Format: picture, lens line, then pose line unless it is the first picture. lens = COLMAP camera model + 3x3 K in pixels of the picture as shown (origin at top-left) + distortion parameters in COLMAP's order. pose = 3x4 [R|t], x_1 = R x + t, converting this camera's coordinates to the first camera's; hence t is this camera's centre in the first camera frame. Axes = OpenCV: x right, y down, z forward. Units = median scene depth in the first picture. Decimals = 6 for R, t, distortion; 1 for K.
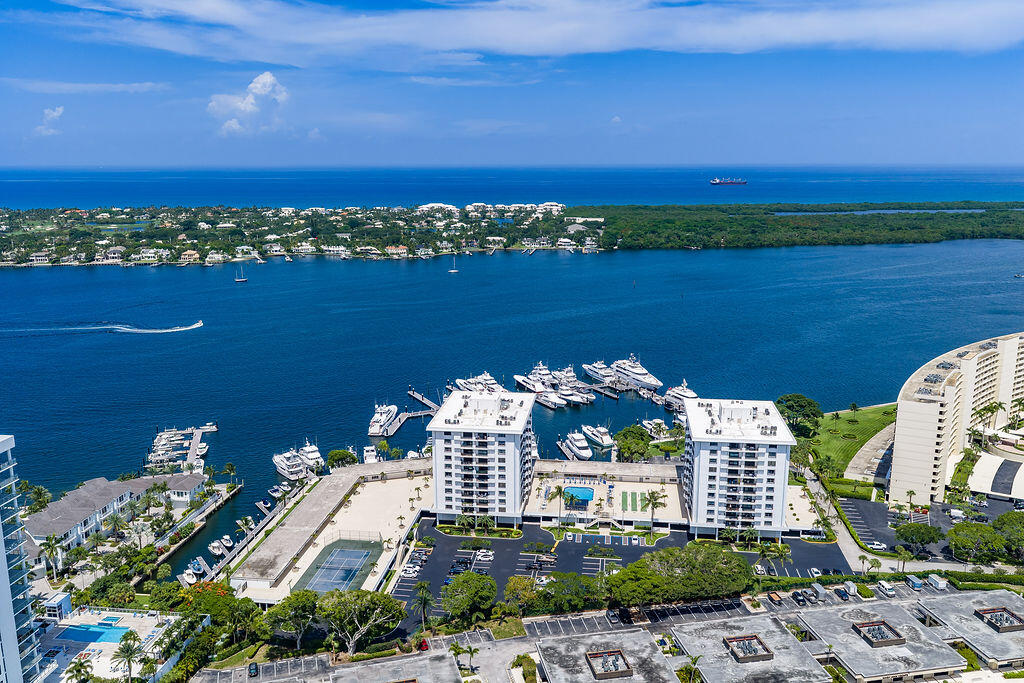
lens RADIAL K [[847.1, 0, 512.0], [0, 847.1, 341.5], [0, 0, 1]] dist [0.017859, -0.023610]
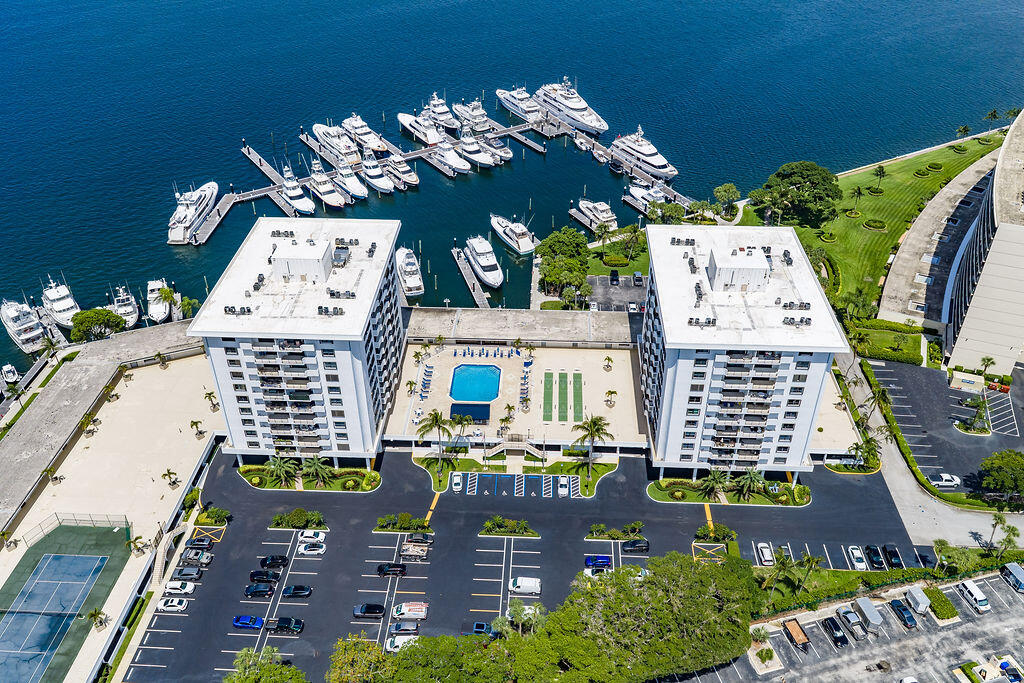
lens RADIAL K [[847.1, 0, 512.0], [0, 847.1, 341.5], [0, 0, 1]] dist [0.017859, -0.023610]
pose [[0.996829, -0.046732, 0.064408, 0.071239], [0.017903, 0.920348, 0.390690, -0.100450], [-0.077536, -0.388298, 0.918266, 0.465675]]
